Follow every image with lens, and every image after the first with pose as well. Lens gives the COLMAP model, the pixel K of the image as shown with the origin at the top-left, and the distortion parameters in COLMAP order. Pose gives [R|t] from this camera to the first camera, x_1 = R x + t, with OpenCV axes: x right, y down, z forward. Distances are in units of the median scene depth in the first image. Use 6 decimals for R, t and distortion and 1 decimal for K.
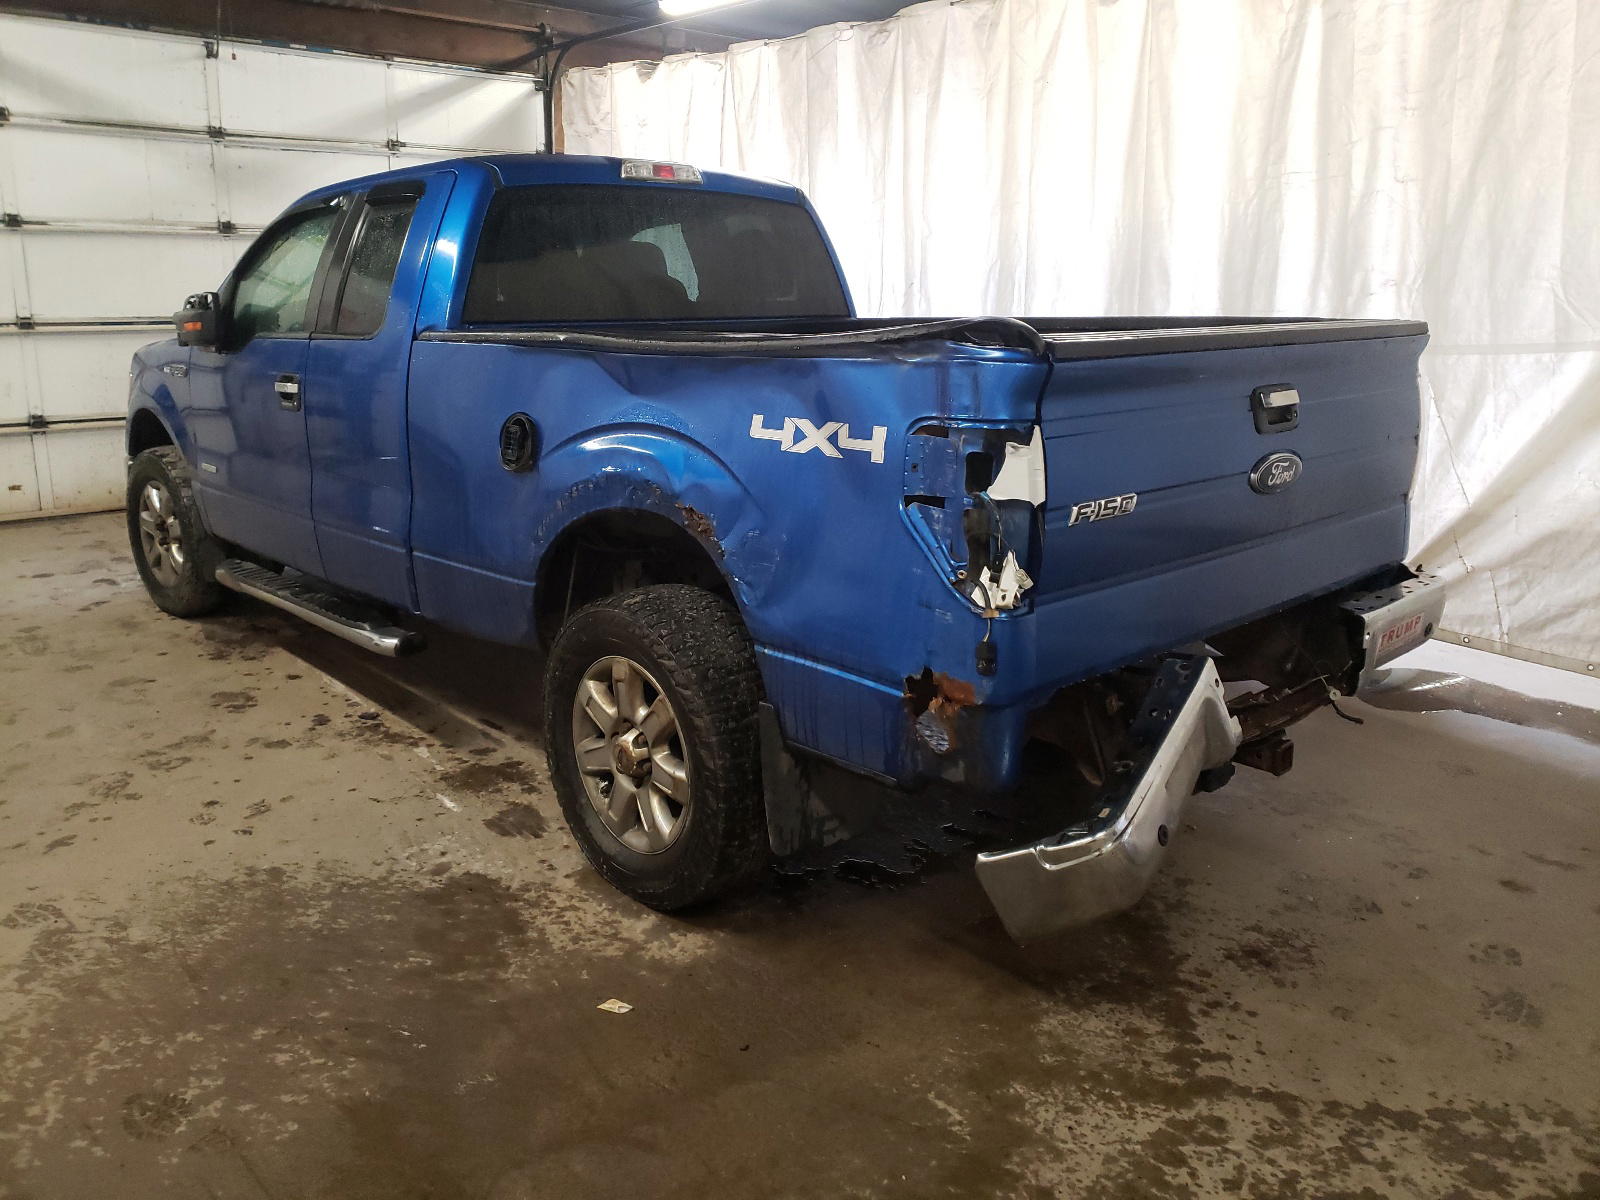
lens RADIAL K [[1210.8, 0, 790.0], [0, 1210.8, 591.3], [0, 0, 1]] dist [0.040173, -0.026337]
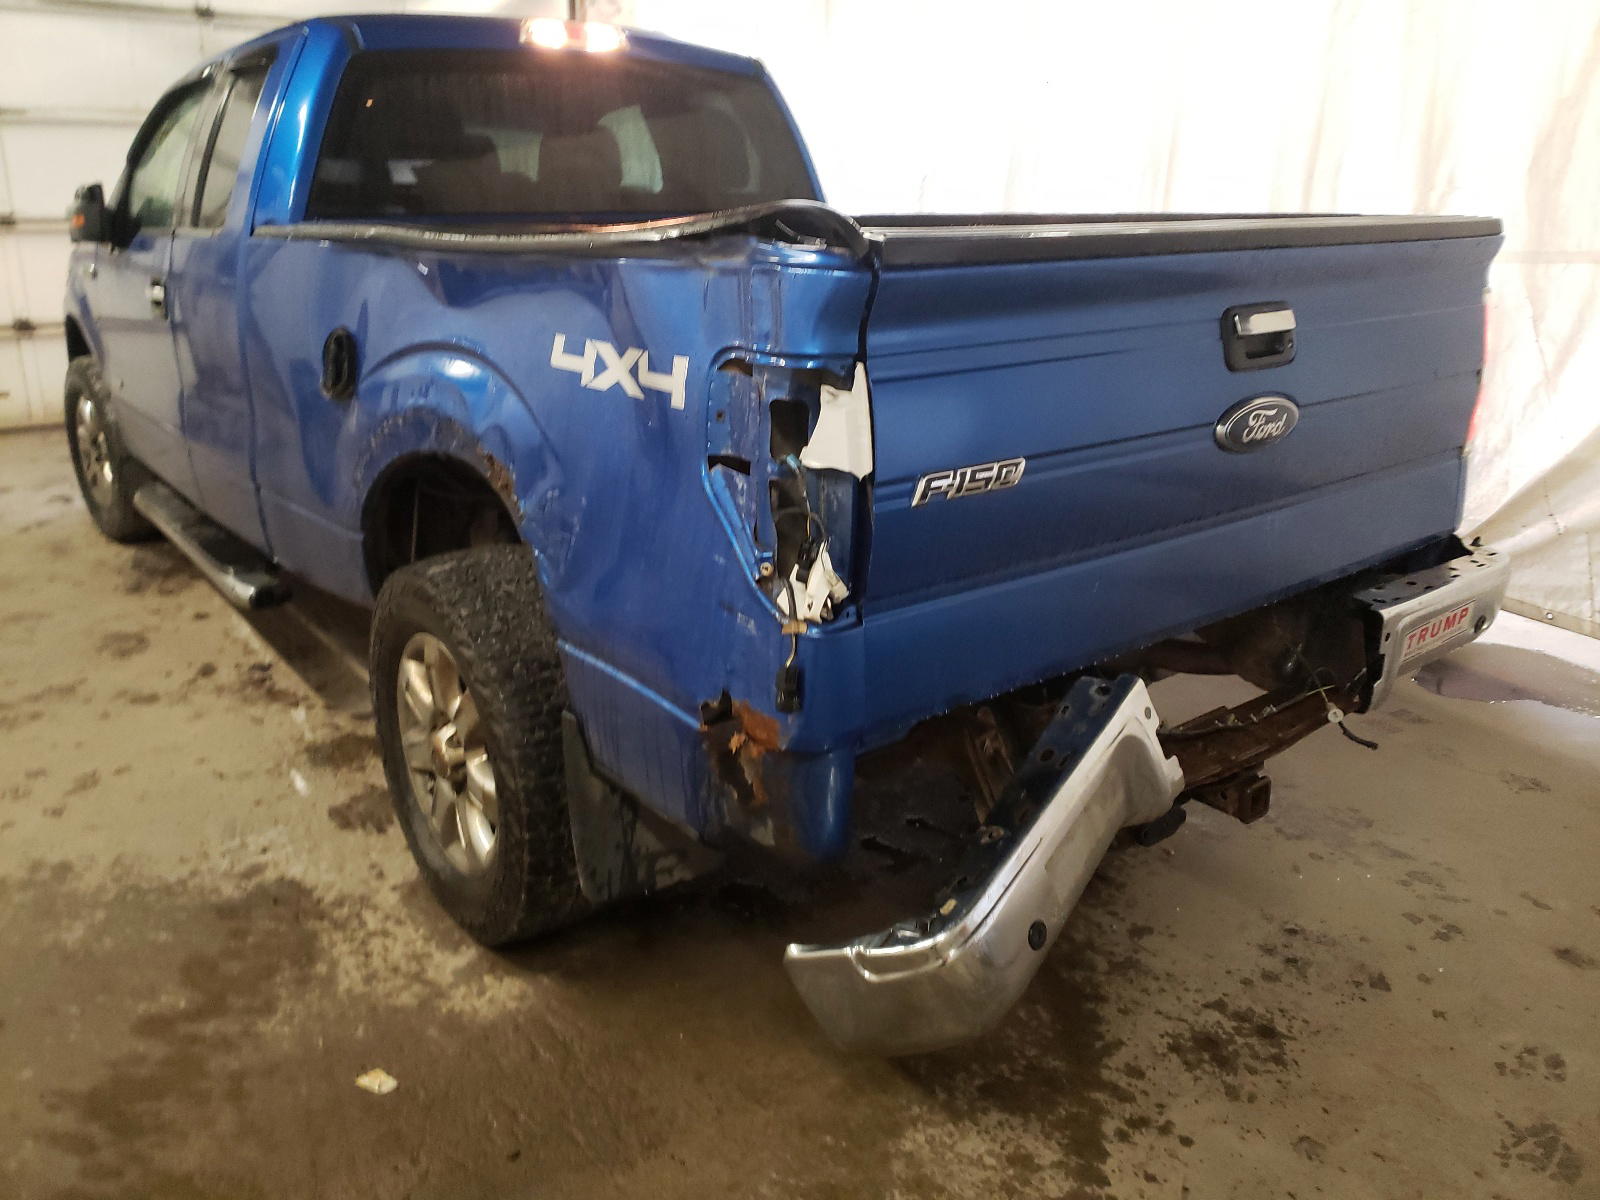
lens RADIAL K [[1210.8, 0, 795.2], [0, 1210.8, 582.2], [0, 0, 1]] dist [0.040173, -0.026337]
pose [[0.996736, 0.026090, -0.076396, 0.167827], [-0.020871, 0.997444, 0.068339, -0.043500], [0.077984, -0.066522, 0.994733, 0.223413]]
